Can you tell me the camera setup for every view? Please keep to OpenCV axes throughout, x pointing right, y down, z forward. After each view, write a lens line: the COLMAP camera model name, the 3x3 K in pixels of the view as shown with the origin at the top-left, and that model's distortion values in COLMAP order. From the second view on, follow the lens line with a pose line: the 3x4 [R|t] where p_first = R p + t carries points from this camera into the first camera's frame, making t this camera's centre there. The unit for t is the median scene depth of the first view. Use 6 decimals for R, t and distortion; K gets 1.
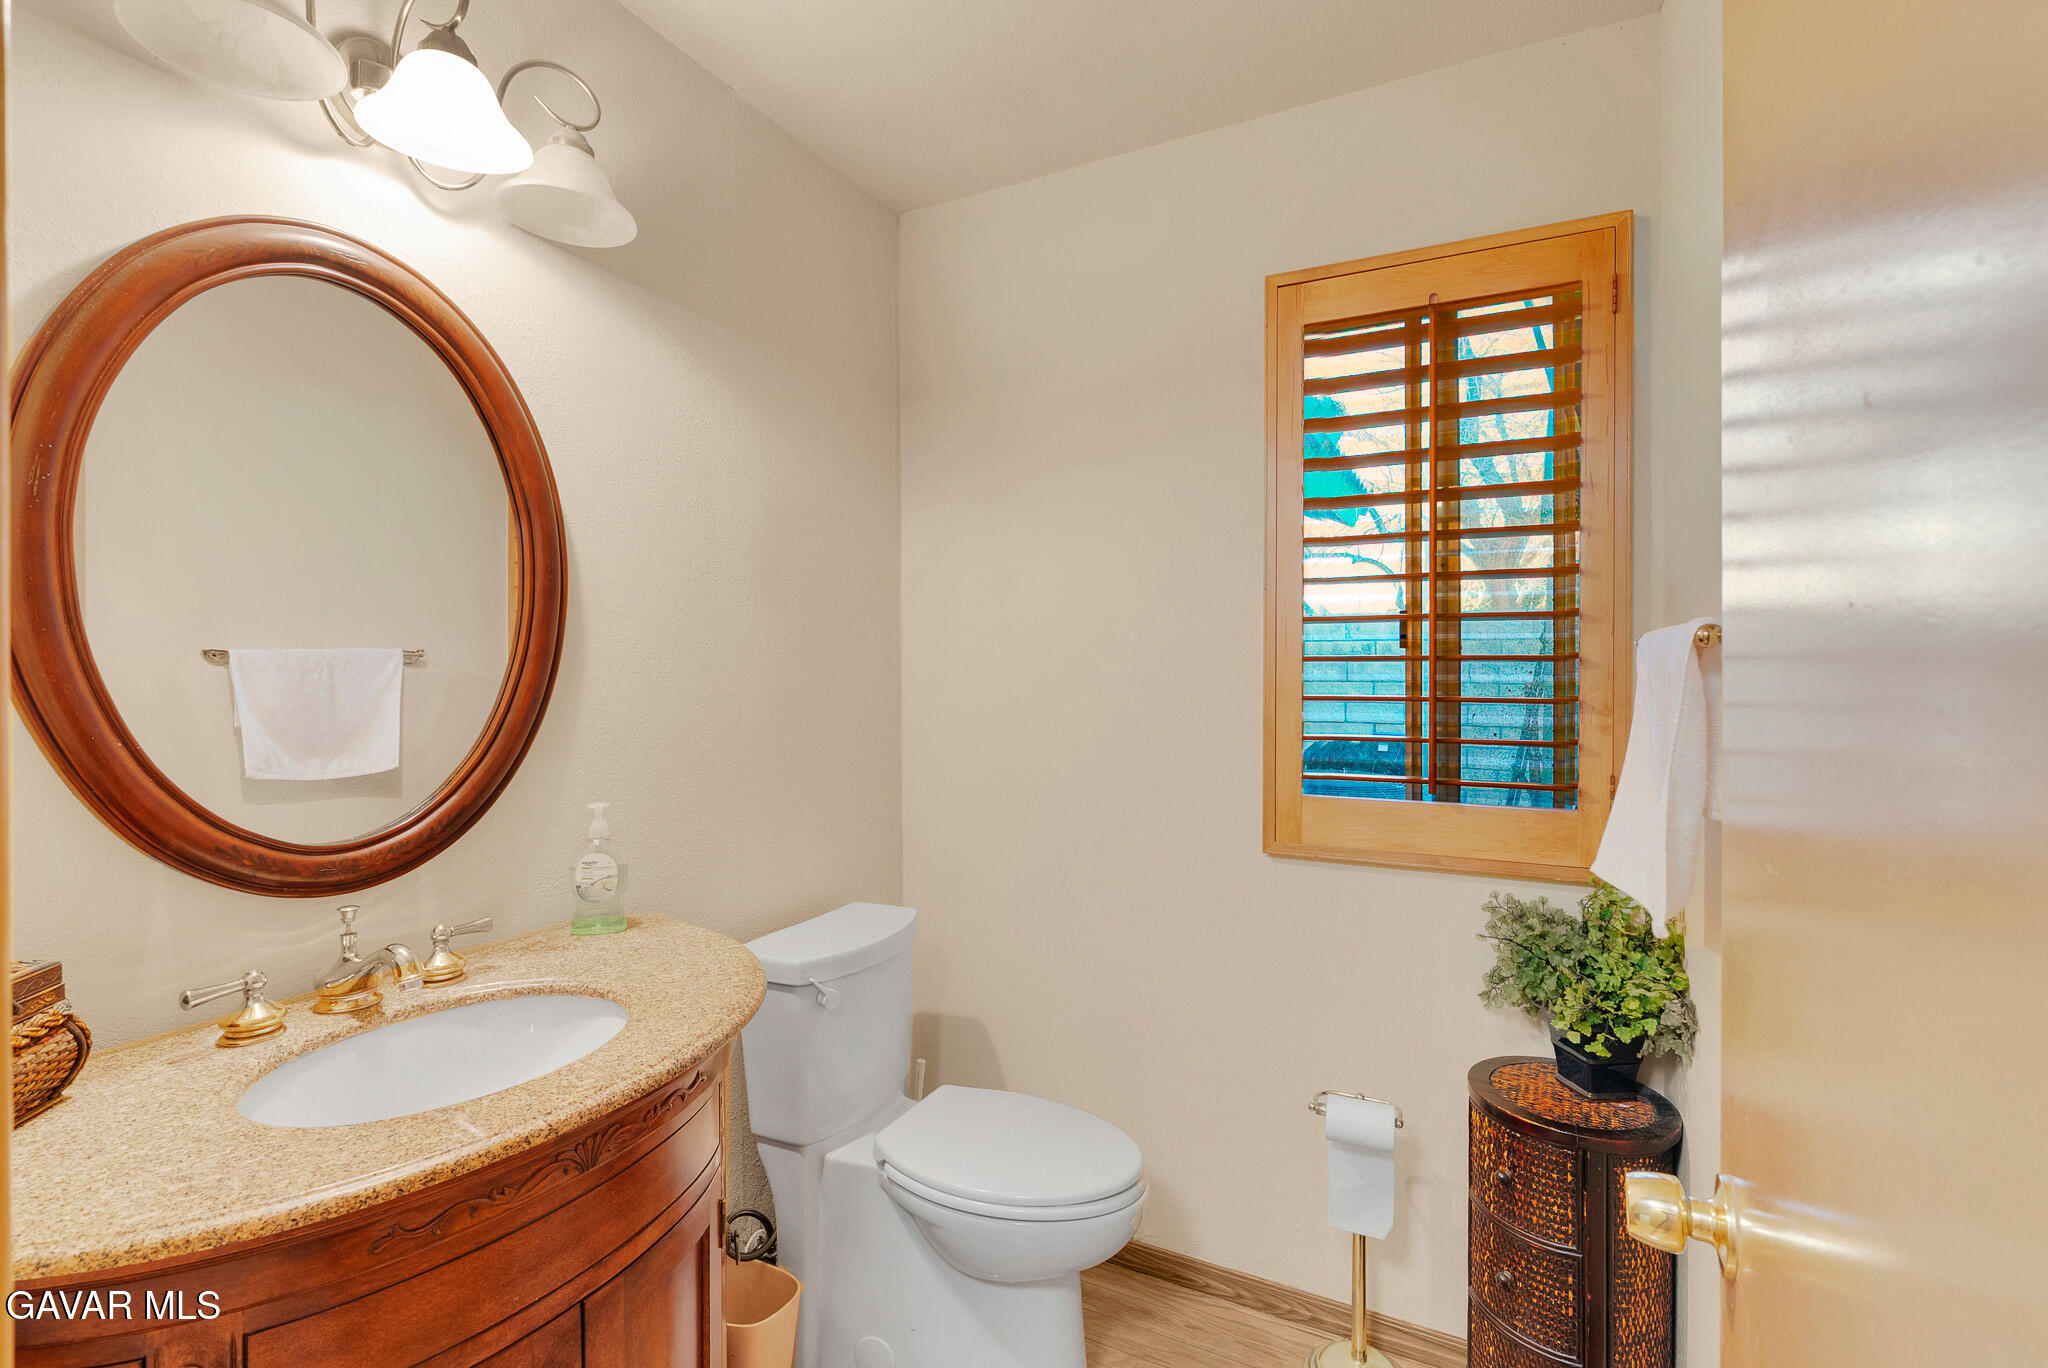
lens RADIAL K [[936.1, 0, 1014.8], [0, 936.1, 674.5], [0, 0, 1]] dist [-0.006931, 0.000728]
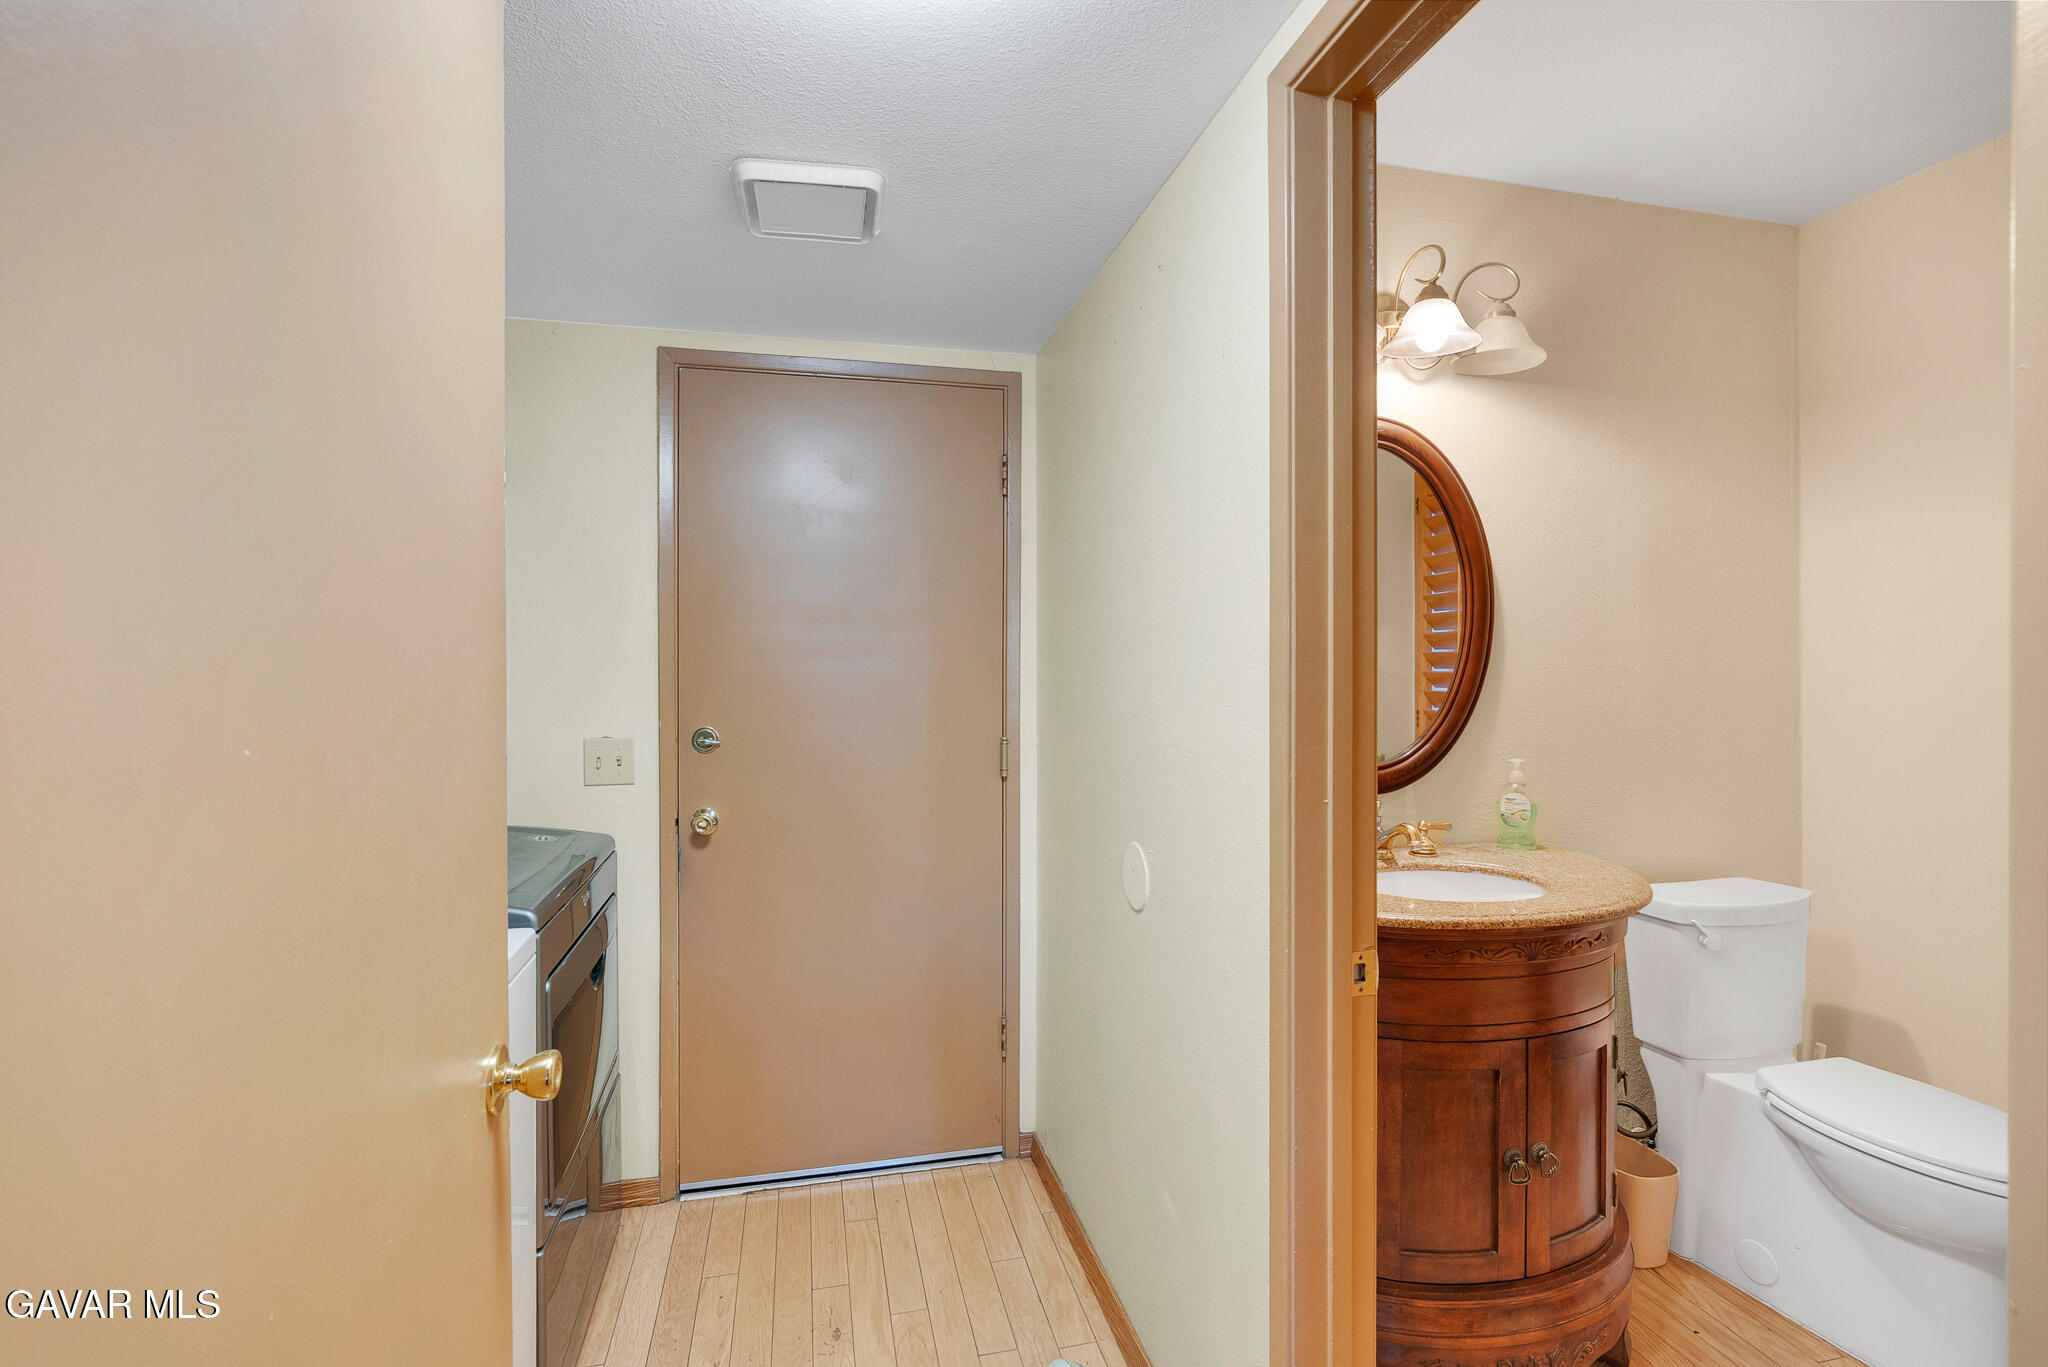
lens RADIAL K [[936.1, 0, 1014.8], [0, 936.1, 674.0], [0, 0, 1]] dist [-0.006931, 0.000728]
pose [[0.661127, 0.003260, -0.750267, 0.126204], [-0.003041, 0.999994, 0.001666, 0.006230], [0.750268, 0.001180, 0.661133, -0.541976]]
